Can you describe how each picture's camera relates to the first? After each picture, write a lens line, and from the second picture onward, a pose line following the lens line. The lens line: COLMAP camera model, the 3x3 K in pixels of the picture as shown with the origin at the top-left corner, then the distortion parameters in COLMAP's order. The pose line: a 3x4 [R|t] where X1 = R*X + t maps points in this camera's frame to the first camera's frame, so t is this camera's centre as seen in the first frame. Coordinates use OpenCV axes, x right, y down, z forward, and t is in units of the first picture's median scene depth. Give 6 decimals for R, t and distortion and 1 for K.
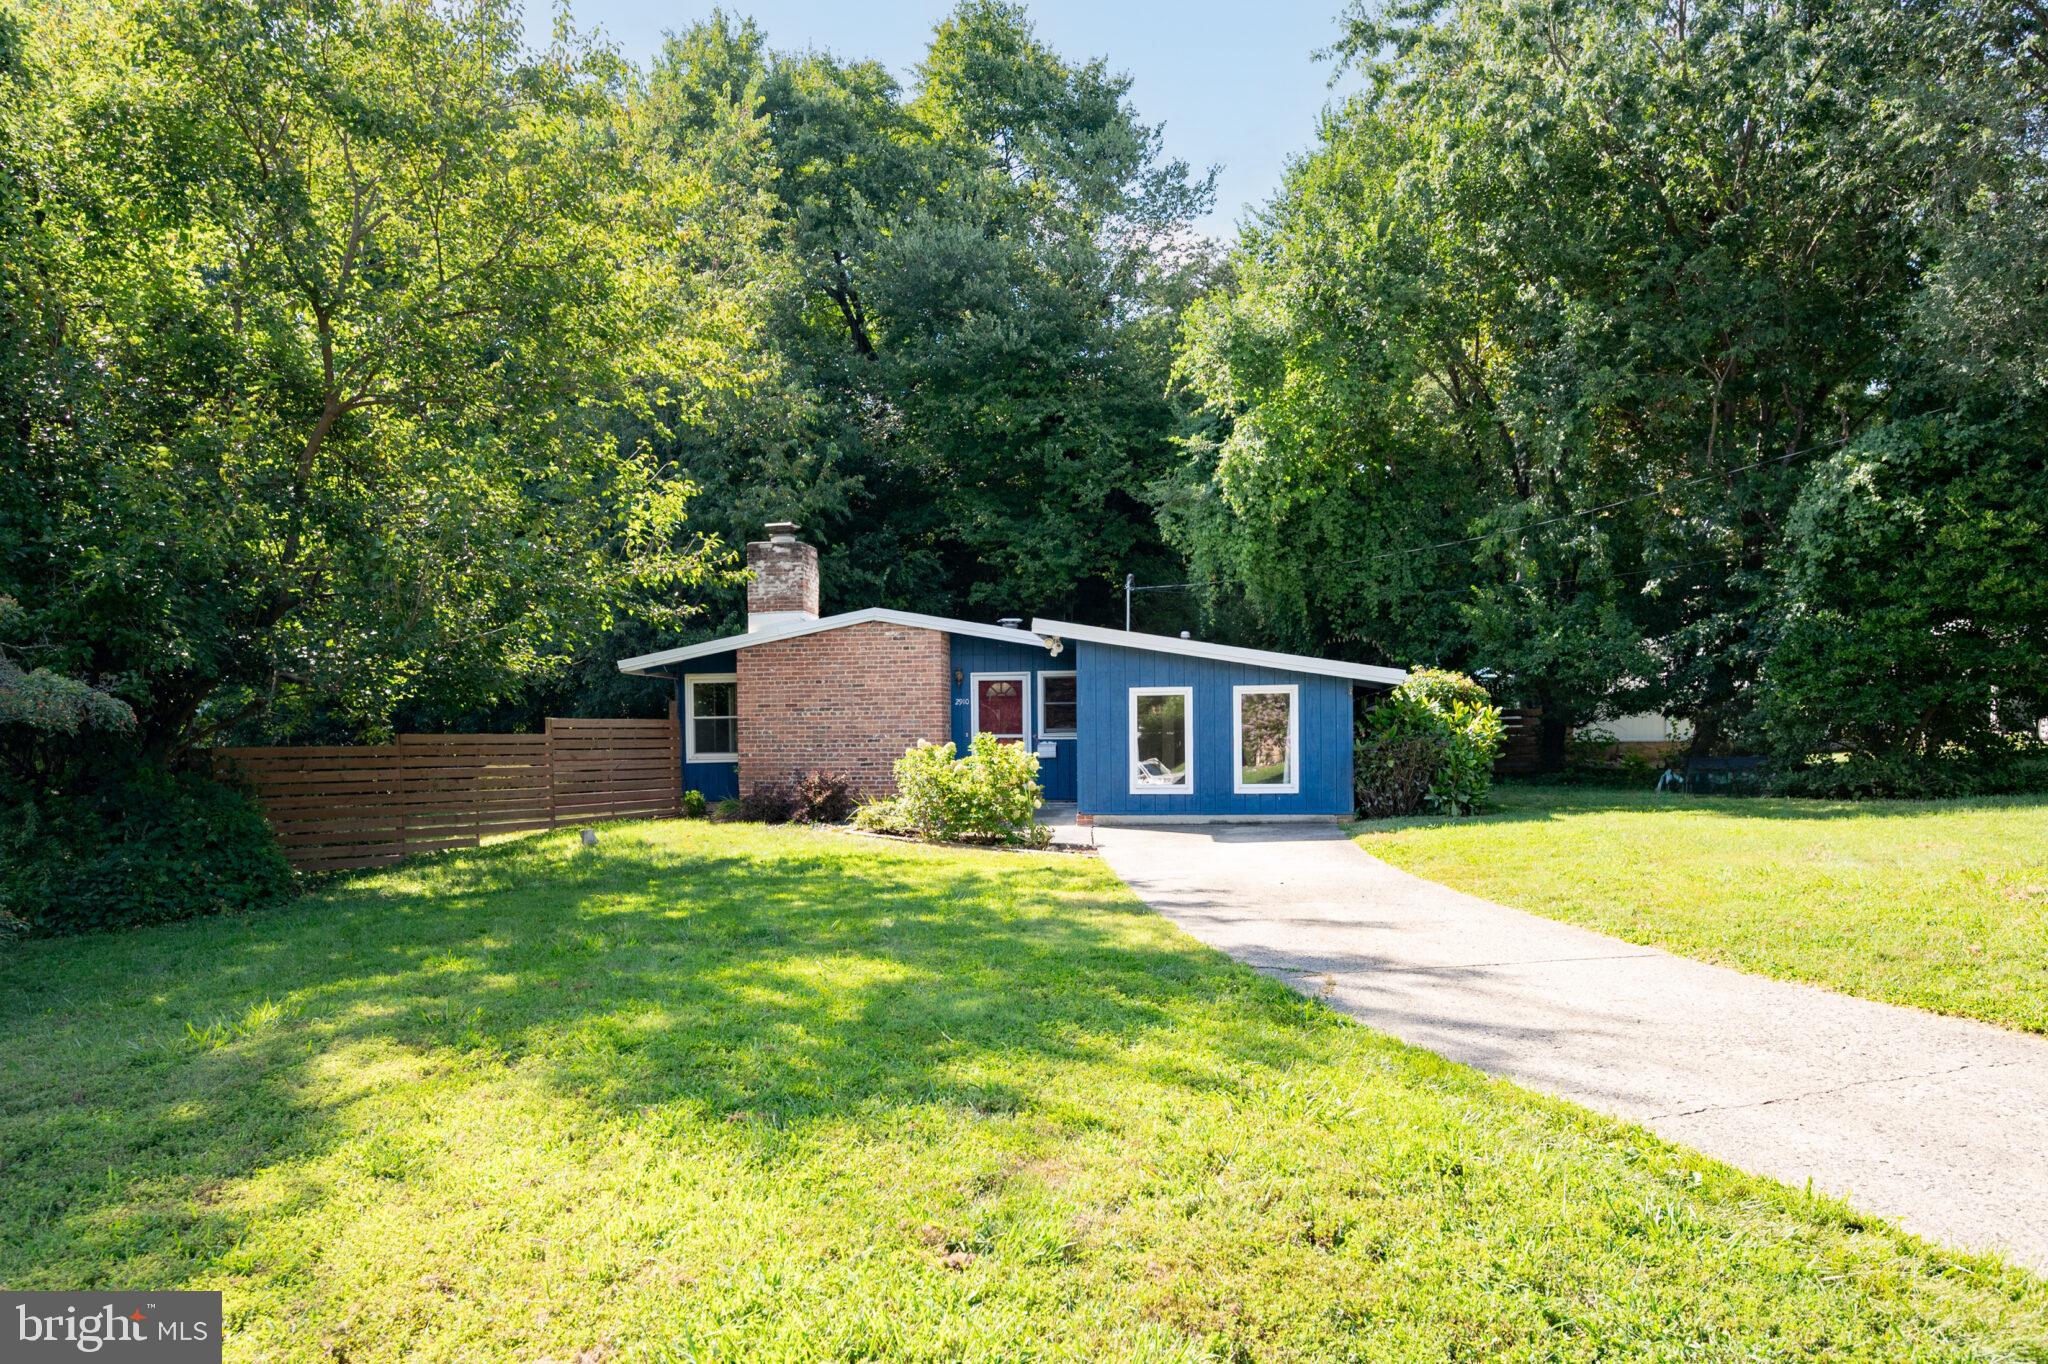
lens RADIAL K [[1283.3, 0, 1028.0], [0, 1283.3, 762.3], [0, 0, 1]] dist [-0.003771, -0.000360]
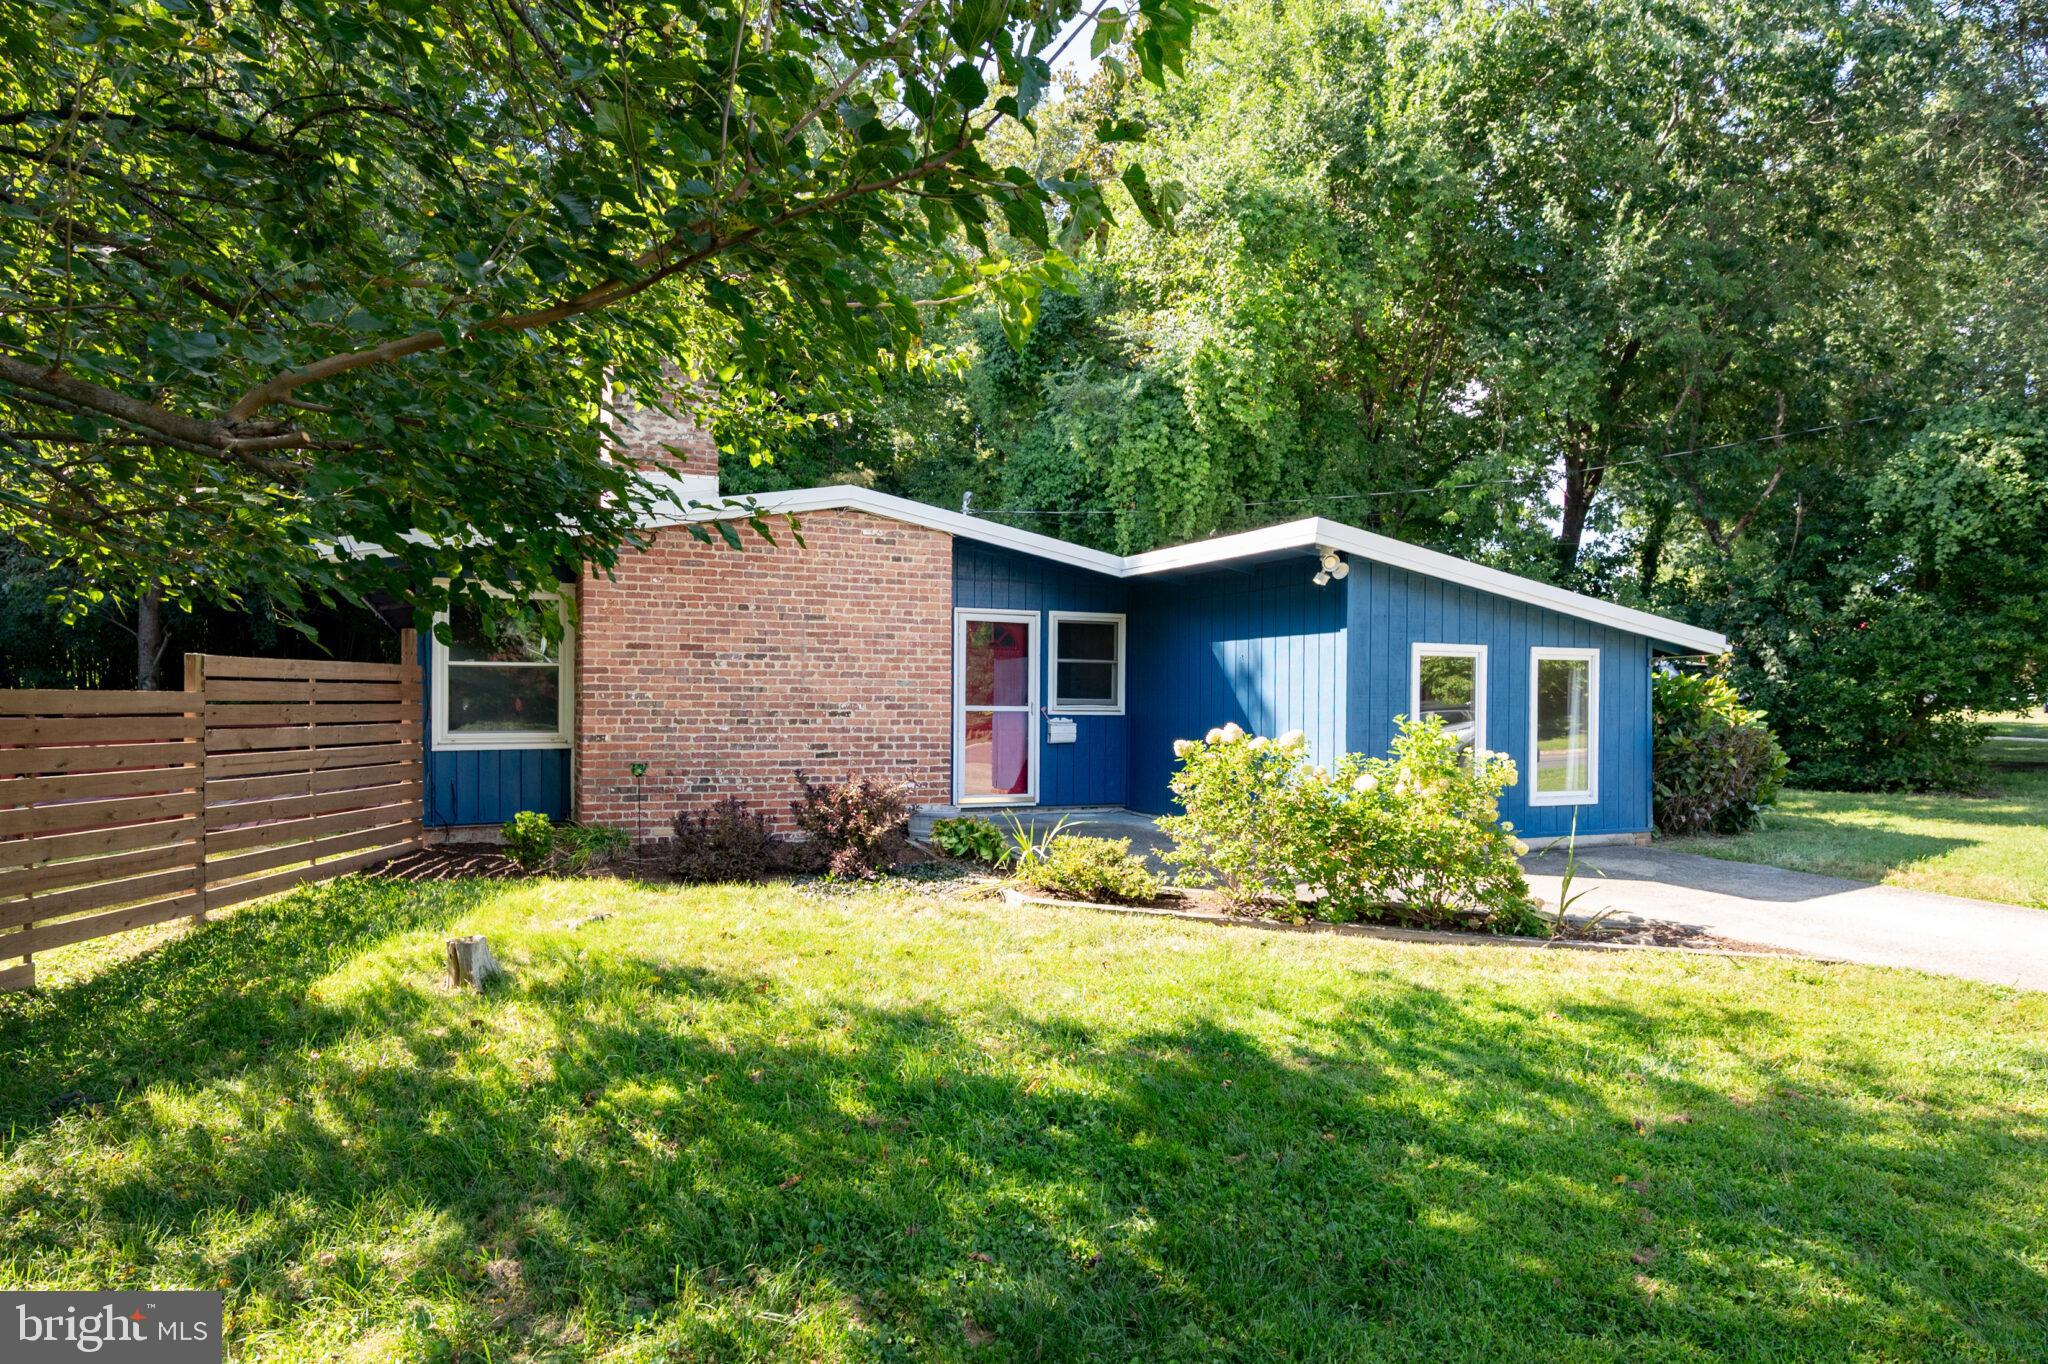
lens RADIAL K [[1165.0, 0, 1015.9], [0, 1165.0, 689.7], [0, 0, 1]] dist [0.001034, -0.000192]
pose [[0.855585, 0.023201, 0.517142, -0.318721], [-0.010829, 0.999579, -0.026930, -0.014347], [-0.517549, 0.017441, 0.855476, 0.501565]]
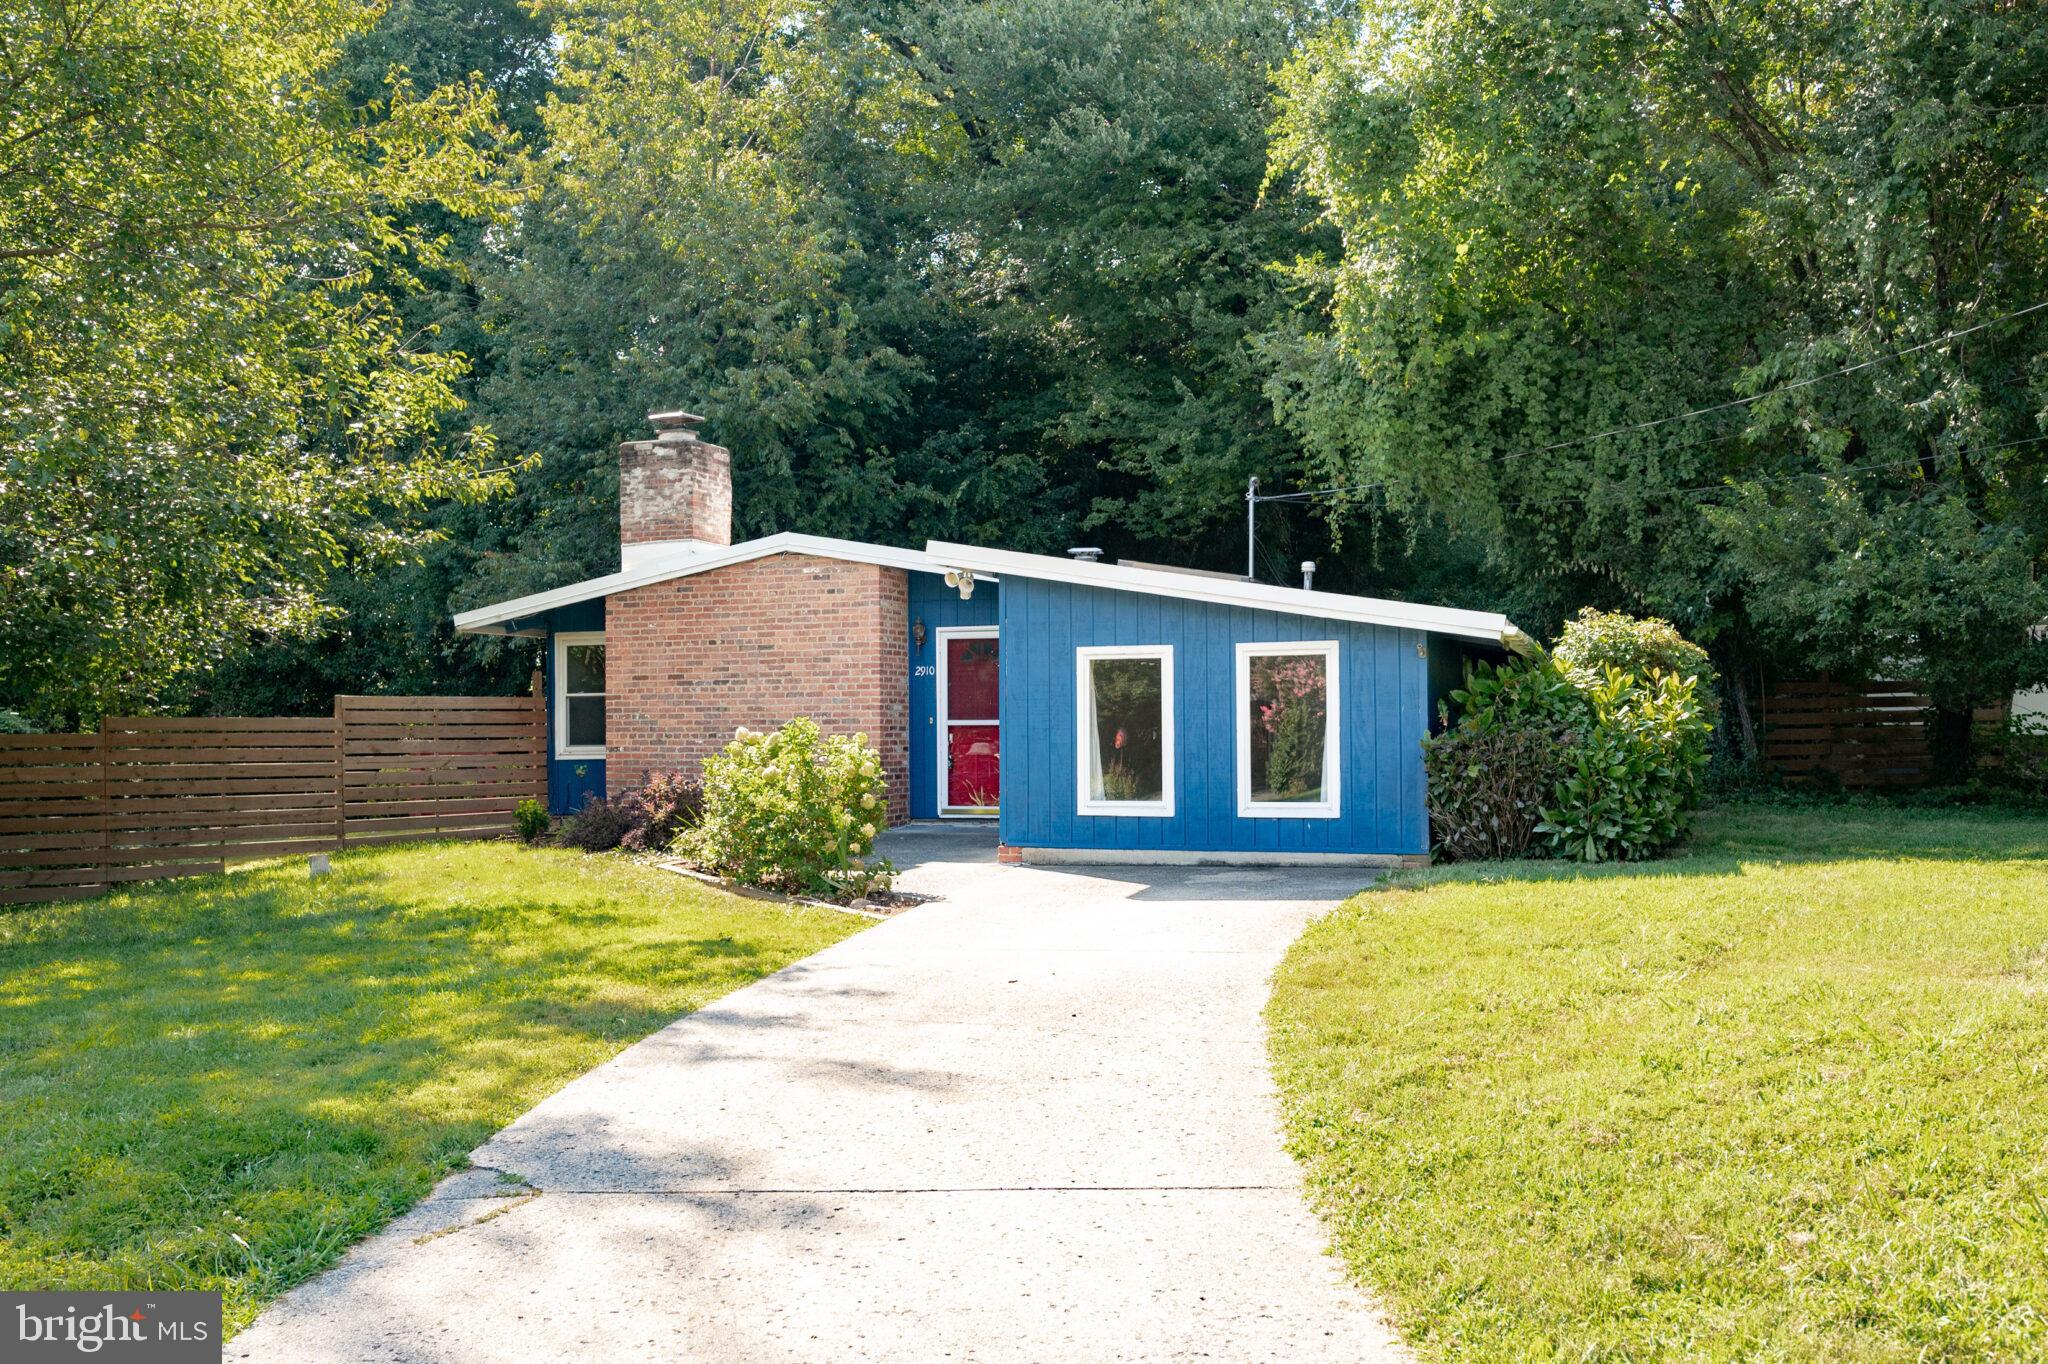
lens RADIAL K [[1760.9, 0, 1028.5], [0, 1760.9, 679.6], [0, 0, 1]] dist [0.004828, 0.004003]
pose [[0.977812, -0.002360, -0.209471, 0.196344], [-0.006762, 0.999060, -0.042821, -0.003883], [0.209376, 0.043288, 0.976877, 0.119583]]
